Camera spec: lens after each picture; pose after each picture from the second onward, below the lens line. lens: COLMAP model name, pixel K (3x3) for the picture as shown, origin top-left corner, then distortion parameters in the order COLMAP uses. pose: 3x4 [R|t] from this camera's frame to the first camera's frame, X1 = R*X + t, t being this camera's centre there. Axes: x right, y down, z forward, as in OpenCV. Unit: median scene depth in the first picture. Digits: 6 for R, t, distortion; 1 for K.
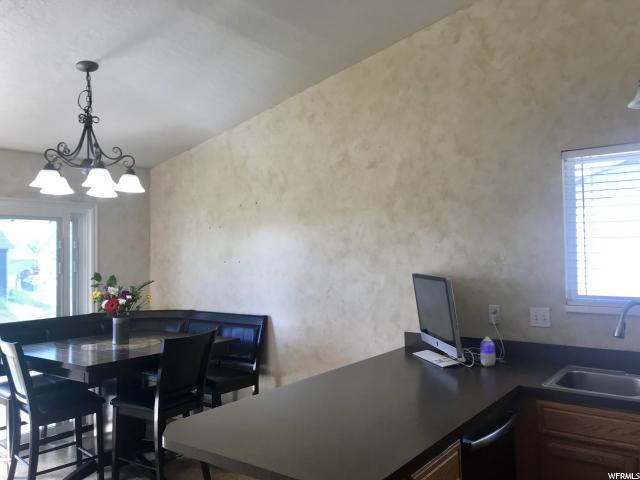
lens RADIAL K [[529.5, 0, 320.7], [0, 529.5, 237.3], [0, 0, 1]] dist [0.010137, 0.001621]
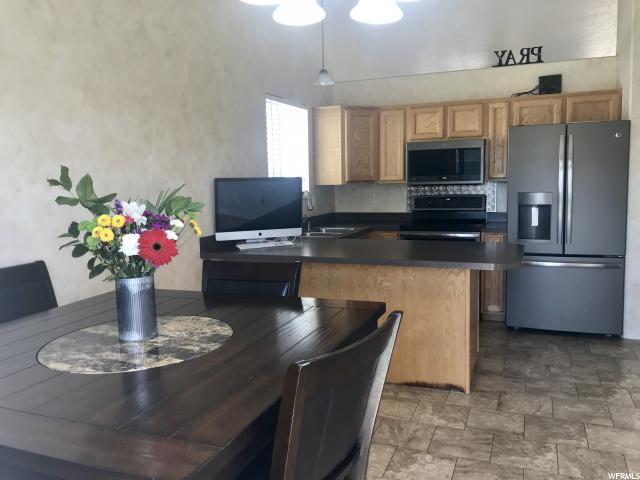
lens RADIAL K [[529.5, 0, 320.2], [0, 529.5, 241.6], [0, 0, 1]] dist [0.010137, 0.001621]
pose [[-0.236324, -0.090540, 0.967447, -0.790979], [-0.006526, 0.995775, 0.091597, 0.084964], [-0.971652, 0.015333, -0.235916, 0.935096]]
